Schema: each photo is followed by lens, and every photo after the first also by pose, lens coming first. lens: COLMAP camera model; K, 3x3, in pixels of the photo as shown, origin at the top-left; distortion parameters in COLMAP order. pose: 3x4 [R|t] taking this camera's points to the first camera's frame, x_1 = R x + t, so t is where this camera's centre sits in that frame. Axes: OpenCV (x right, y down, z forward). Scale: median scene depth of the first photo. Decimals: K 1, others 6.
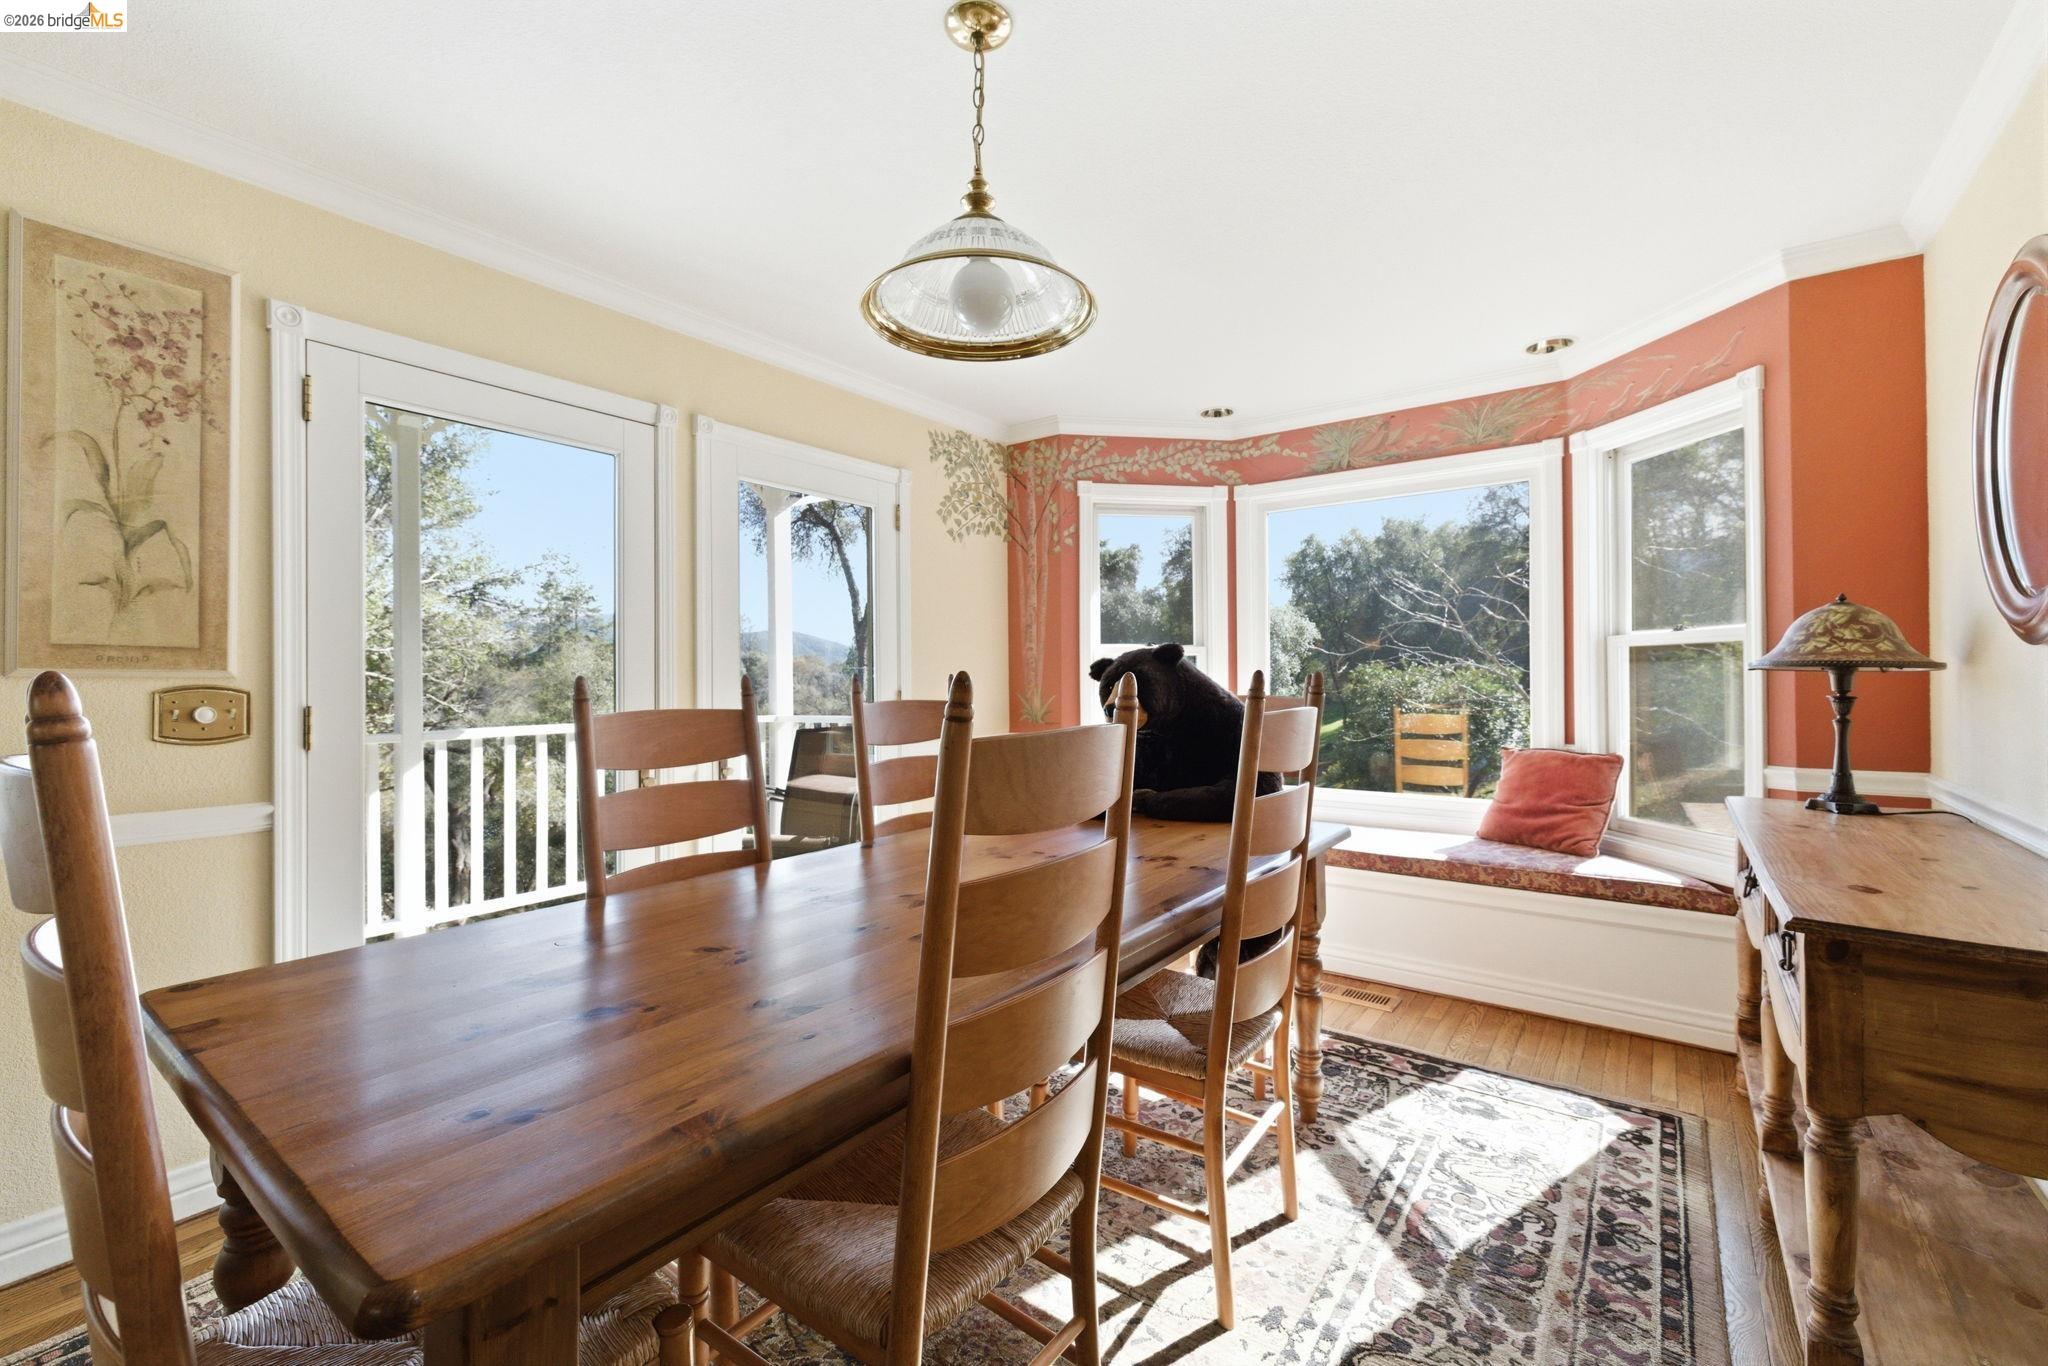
lens RADIAL K [[856.2, 0, 1032.7], [0, 856.2, 674.6], [0, 0, 1]] dist [0.010211, -0.000680]
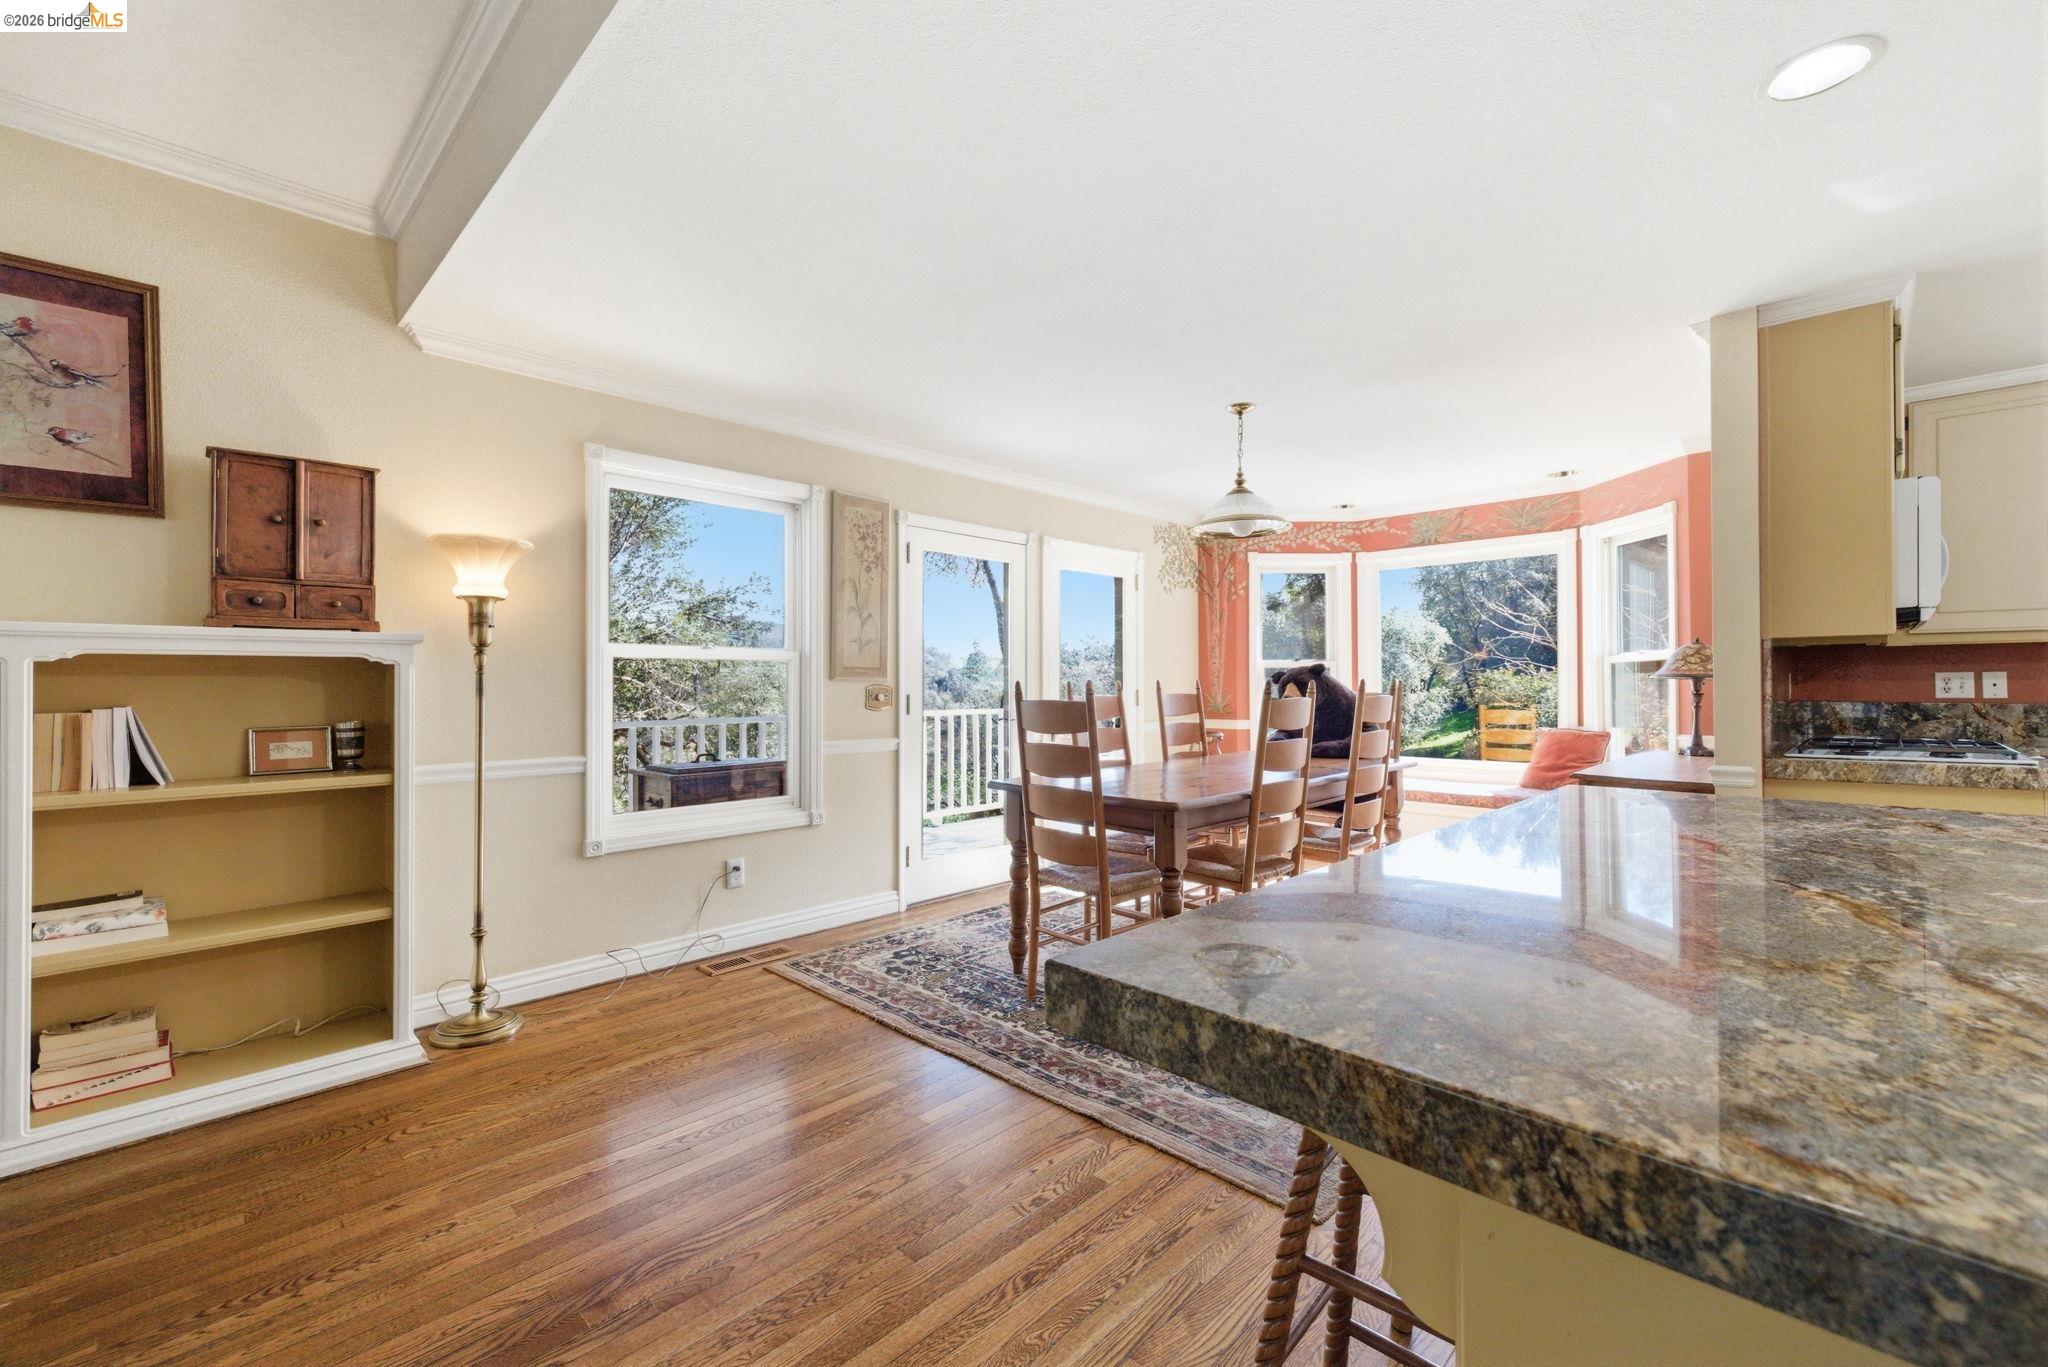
lens RADIAL K [[856.2, 0, 1035.2], [0, 856.2, 677.6], [0, 0, 1]] dist [0.010211, -0.000680]
pose [[0.991303, 0.001857, -0.131586, -0.130069], [-0.002133, 0.999996, -0.001956, -0.001298], [0.131582, 0.002220, 0.991303, -0.592299]]
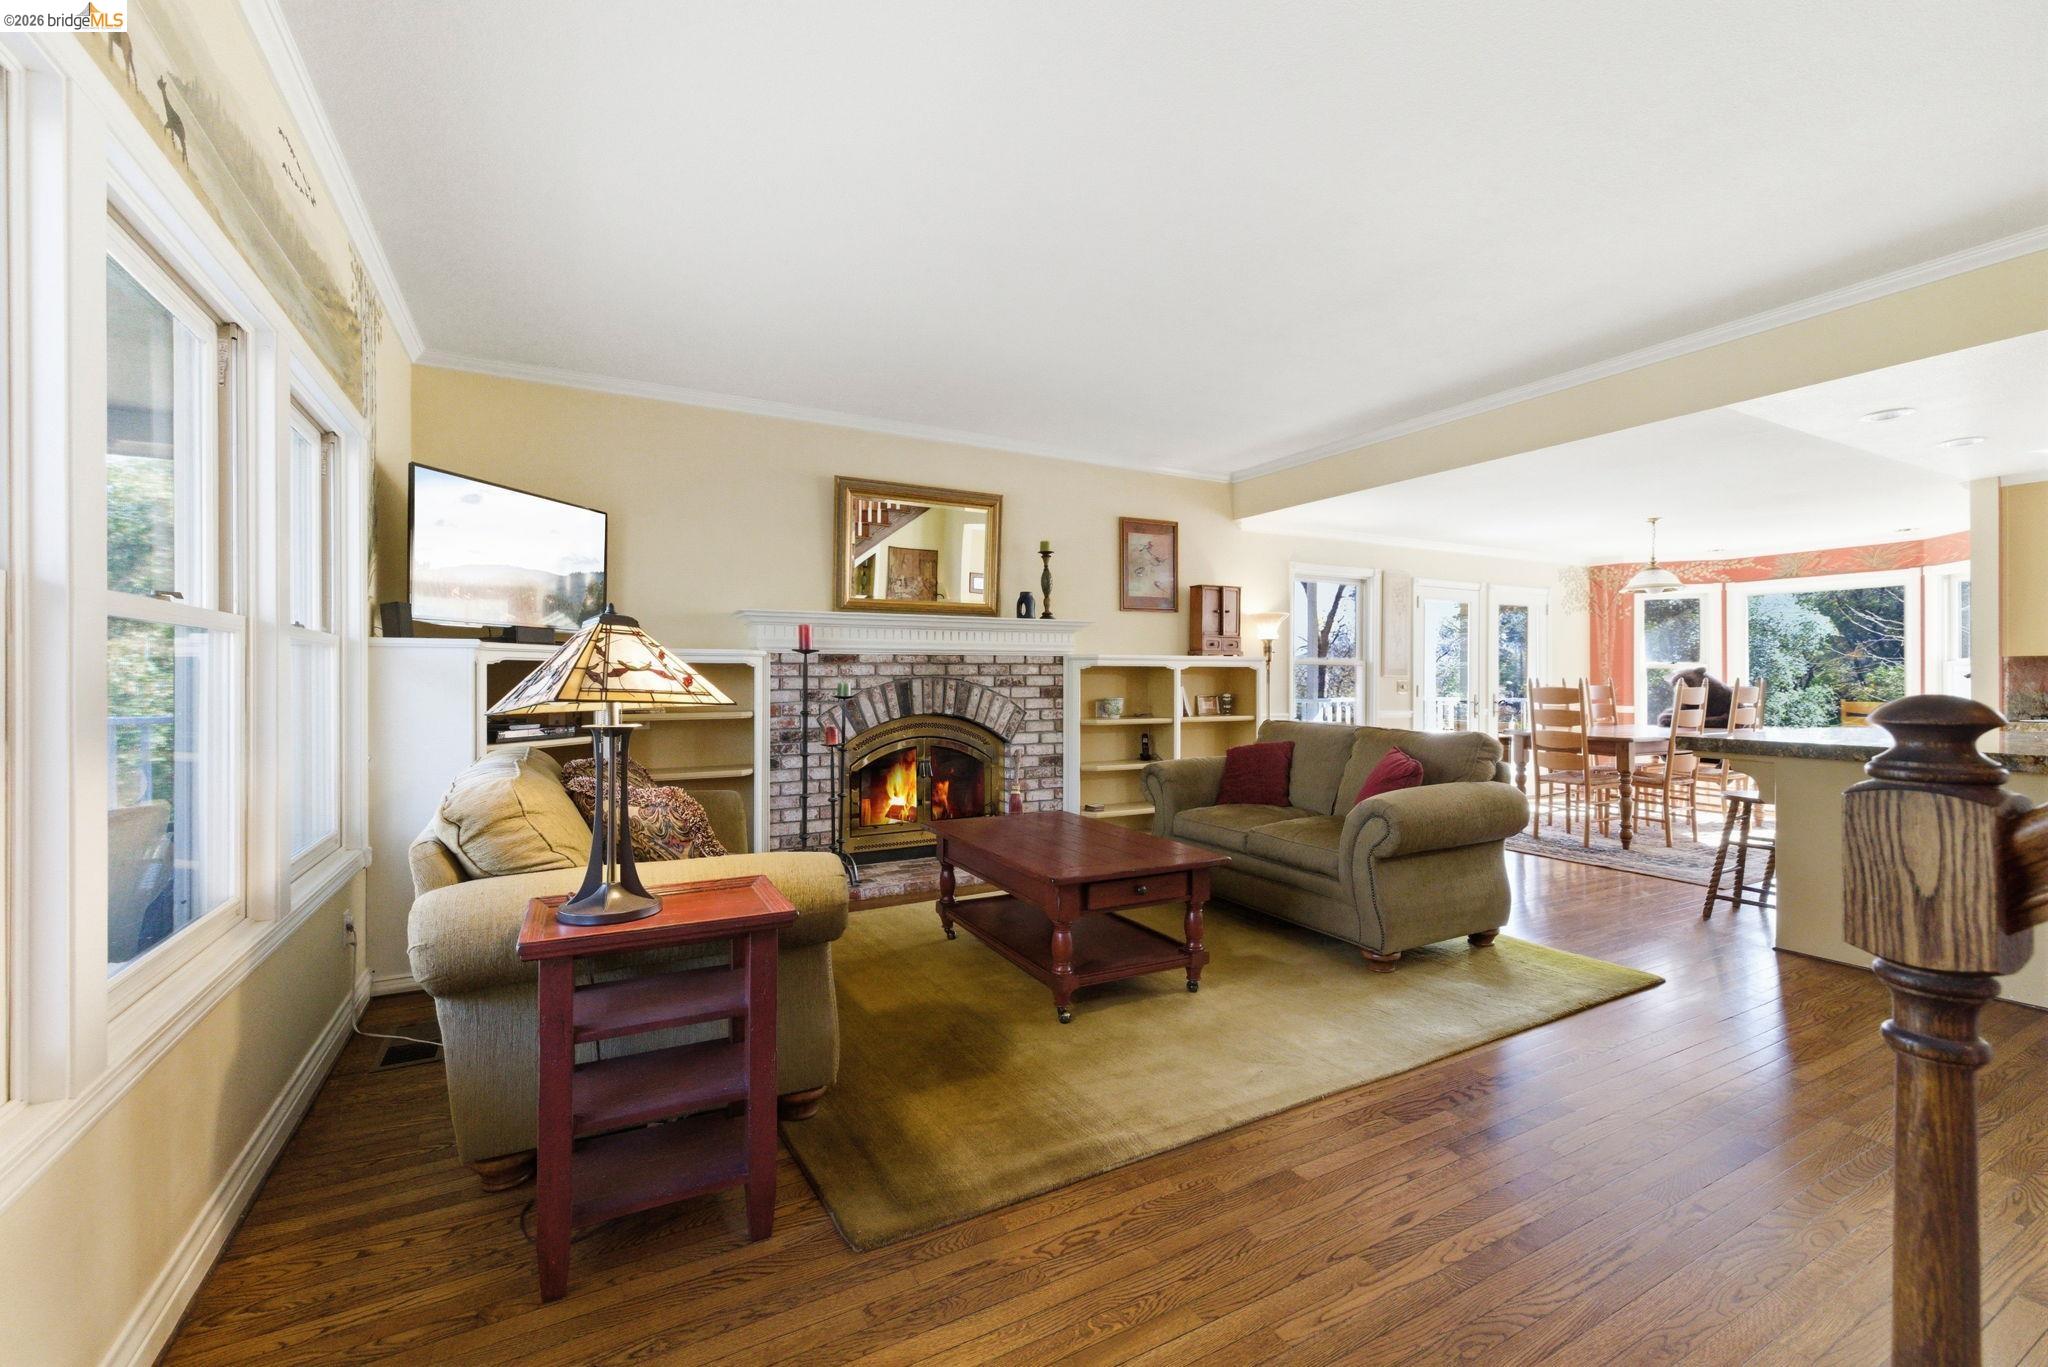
lens RADIAL K [[856.2, 0, 1044.2], [0, 856.2, 676.1], [0, 0, 1]] dist [0.010211, -0.000680]
pose [[0.910318, 0.004957, -0.413880, -0.421462], [-0.004193, 0.999987, 0.002756, -0.002437], [0.413888, -0.000774, 0.910327, -1.651055]]
